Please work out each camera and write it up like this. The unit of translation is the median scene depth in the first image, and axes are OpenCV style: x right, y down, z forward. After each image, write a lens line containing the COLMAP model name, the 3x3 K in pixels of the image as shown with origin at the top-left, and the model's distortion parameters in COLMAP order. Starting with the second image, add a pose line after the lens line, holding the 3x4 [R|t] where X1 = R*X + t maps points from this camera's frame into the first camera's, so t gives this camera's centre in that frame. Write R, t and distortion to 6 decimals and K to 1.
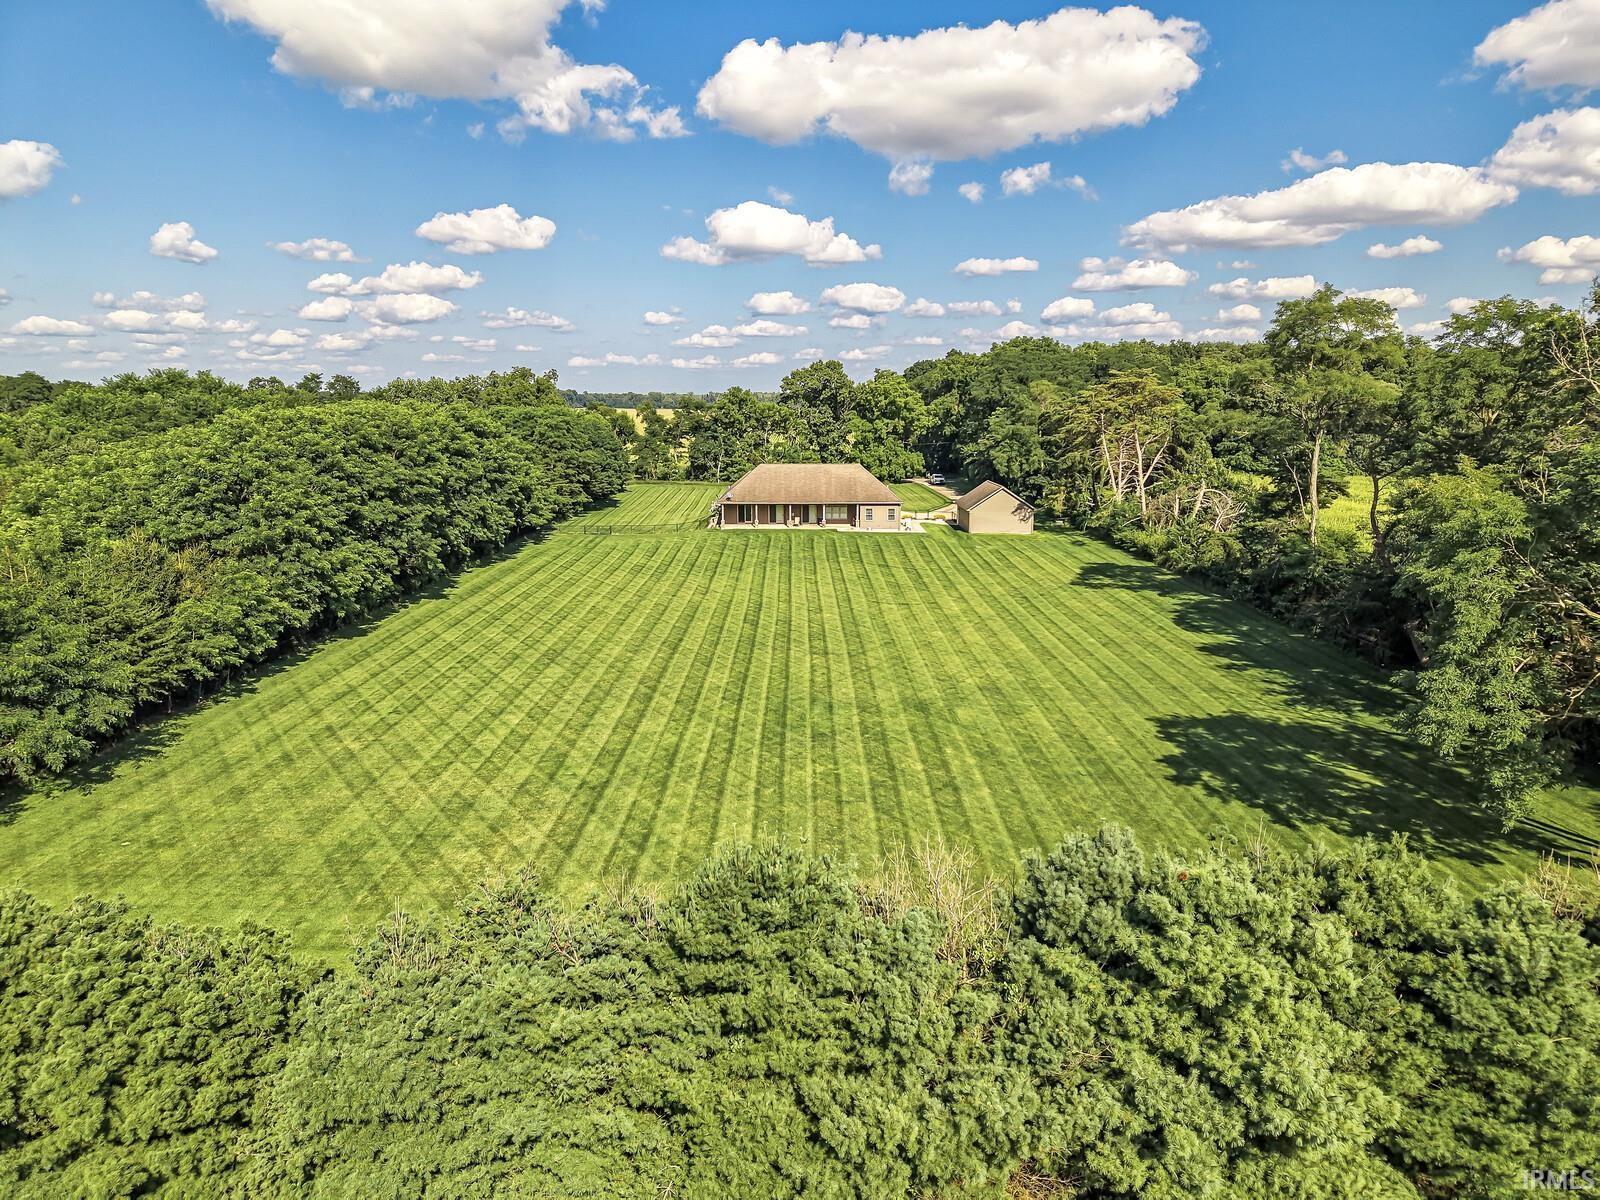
lens RADIAL K [[1115.4, 0, 800.0], [0, 1115.4, 600.0], [0, 0, 1]] dist [0.075538, 0.001061]
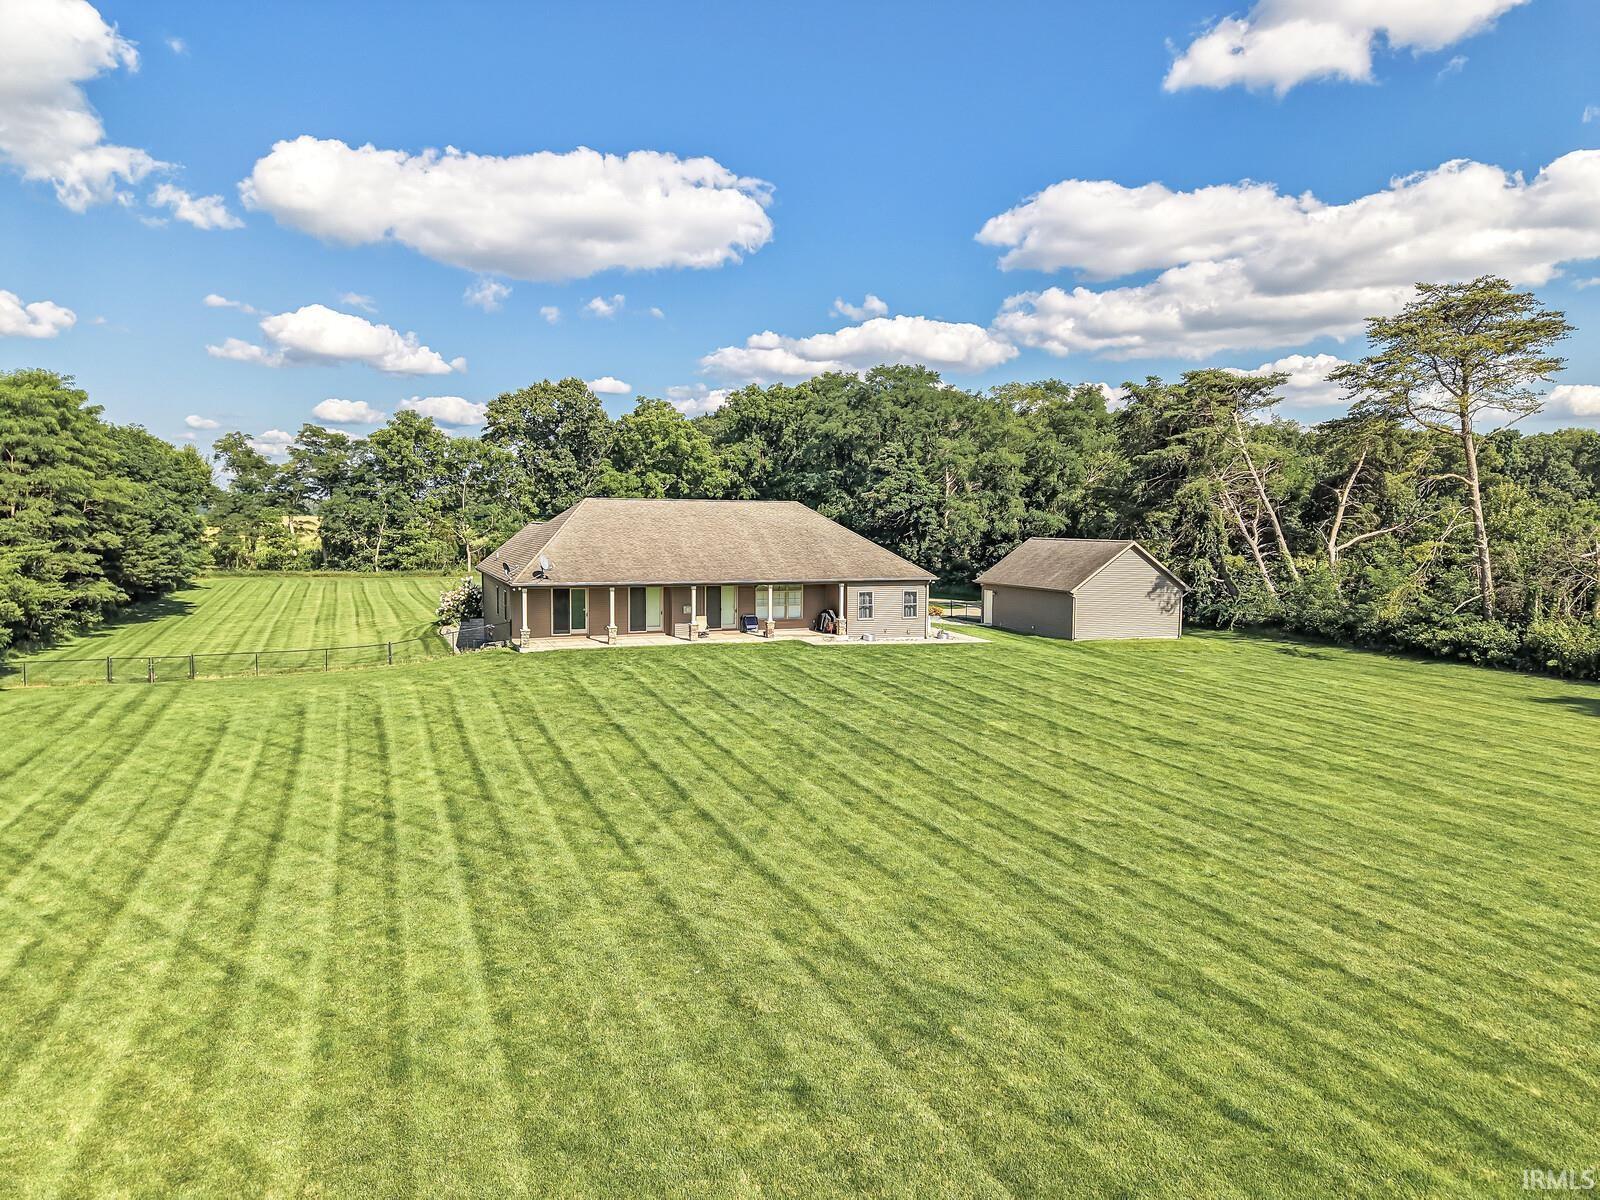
lens RADIAL K [[1084.7, 0, 795.5], [0, 1084.7, 595.1], [0, 0, 1]] dist [0.068114, -0.089565]
pose [[0.930556, -0.015493, 0.365823, -0.079581], [0.055510, 0.993525, -0.099127, -0.026420], [-0.361918, 0.112549, 0.925391, 0.407190]]
